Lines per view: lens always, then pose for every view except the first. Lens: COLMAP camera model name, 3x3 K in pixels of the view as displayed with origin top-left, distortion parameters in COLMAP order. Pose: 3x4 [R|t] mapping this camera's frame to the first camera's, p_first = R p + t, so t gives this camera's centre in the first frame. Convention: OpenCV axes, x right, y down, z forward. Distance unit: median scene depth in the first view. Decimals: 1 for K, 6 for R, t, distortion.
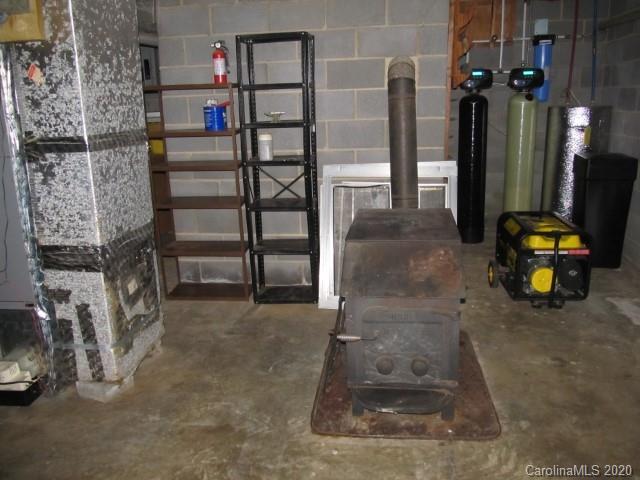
lens RADIAL K [[526.9, 0, 318.1], [0, 526.9, 237.9], [0, 0, 1]] dist [-0.048785, 0.022819]
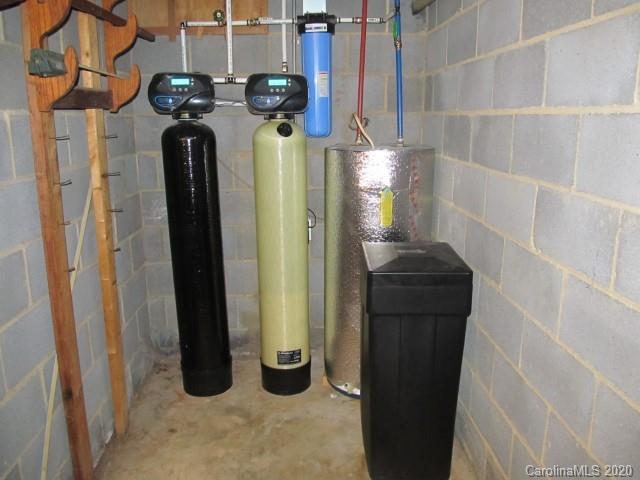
lens RADIAL K [[526.9, 0, 321.5], [0, 526.9, 240.1], [0, 0, 1]] dist [-0.048785, 0.022819]
pose [[0.978464, -0.025715, 0.204808, 0.328006], [0.030286, 0.999357, -0.019212, -0.147390], [-0.204182, 0.025001, 0.978614, 0.478777]]
